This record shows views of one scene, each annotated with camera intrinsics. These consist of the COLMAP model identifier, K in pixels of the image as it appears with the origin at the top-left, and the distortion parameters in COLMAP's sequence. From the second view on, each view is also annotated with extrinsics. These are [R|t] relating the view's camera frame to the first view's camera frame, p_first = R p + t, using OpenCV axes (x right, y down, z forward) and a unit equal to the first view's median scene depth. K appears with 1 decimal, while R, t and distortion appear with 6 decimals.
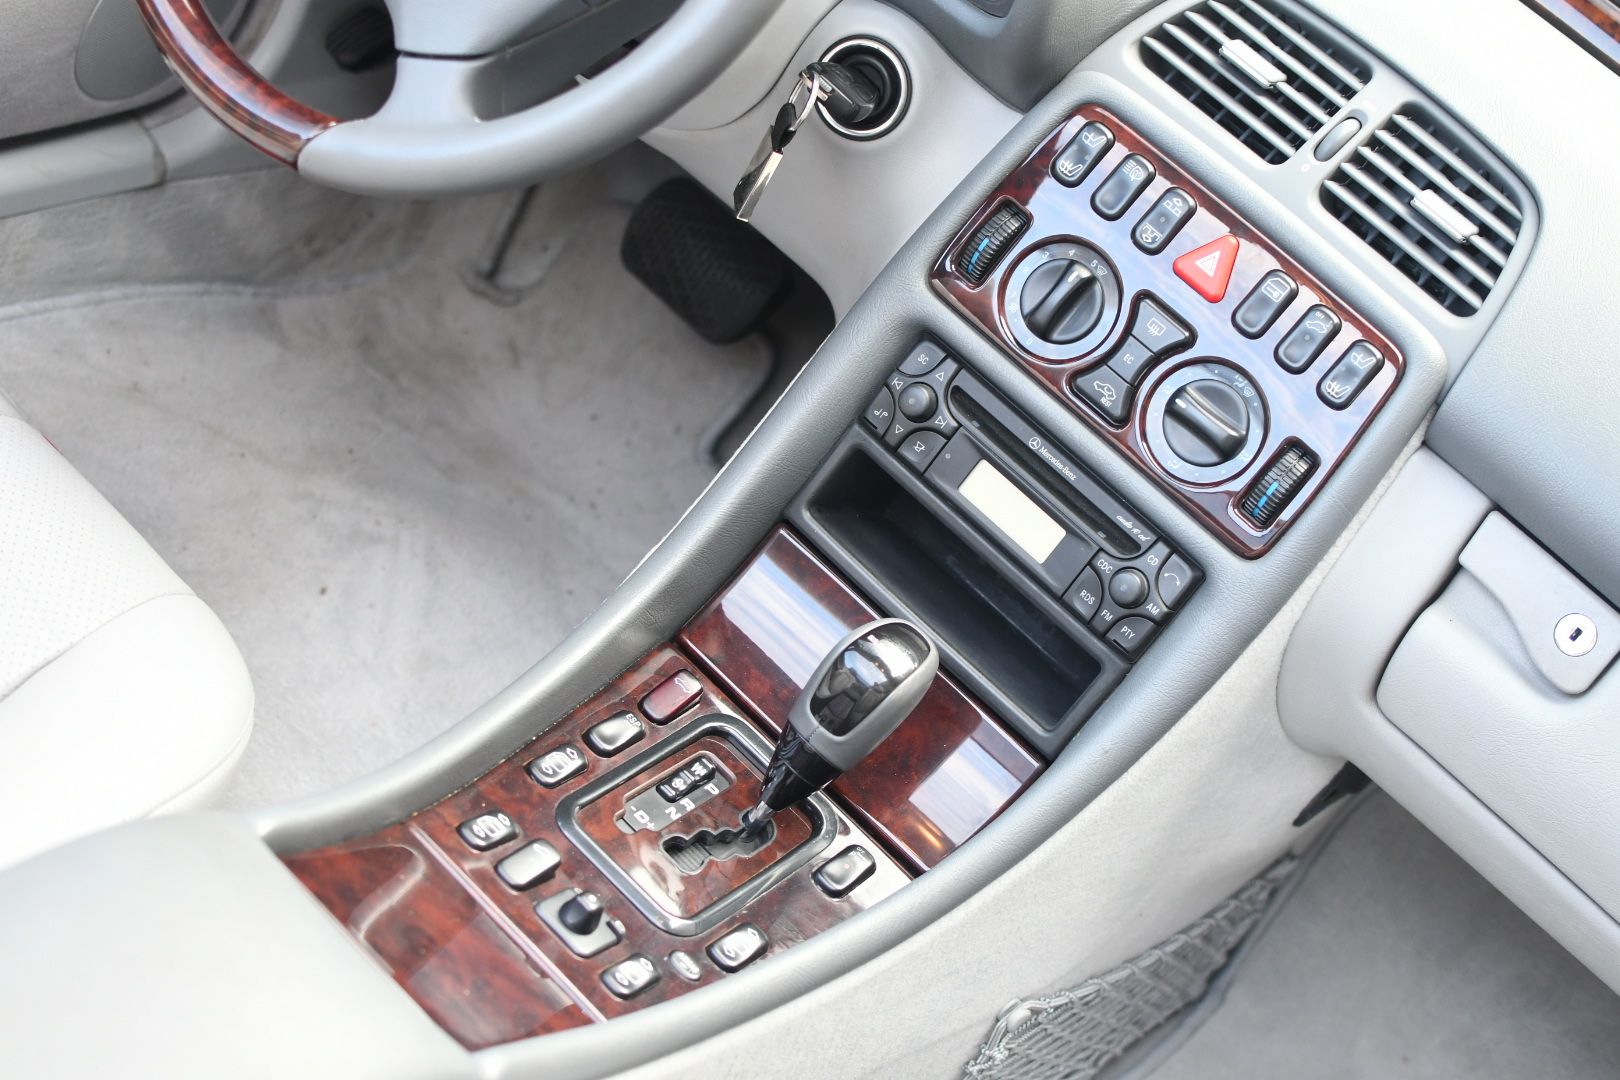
lens RADIAL K [[2460.4, 0, 817.8], [0, 2460.4, 528.8], [0, 0, 1]] dist [-0.152325, 0.000000]
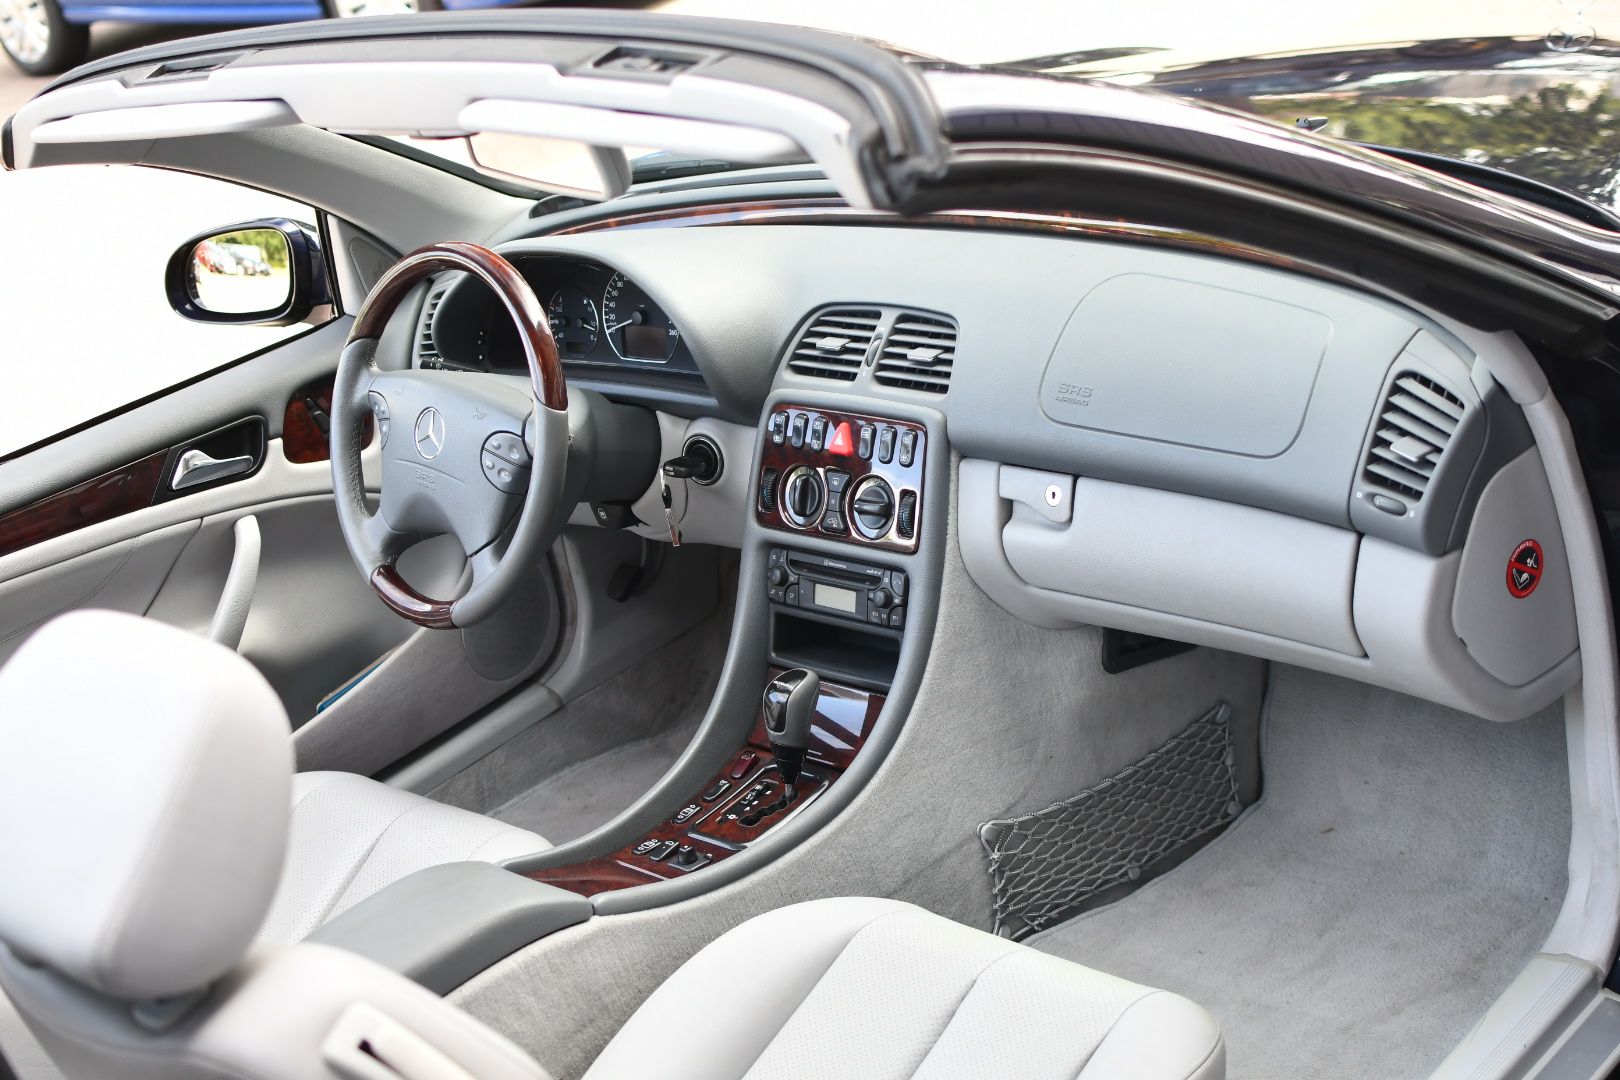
lens RADIAL K [[2460.4, 0, 809.0], [0, 2460.4, 545.7], [0, 0, 1]] dist [-0.152325, 0.000000]
pose [[0.789842, -0.527205, -0.313375, 0.711958], [0.435753, 0.841955, -0.318170, 0.583916], [0.431588, 0.114750, 0.894742, -0.793196]]
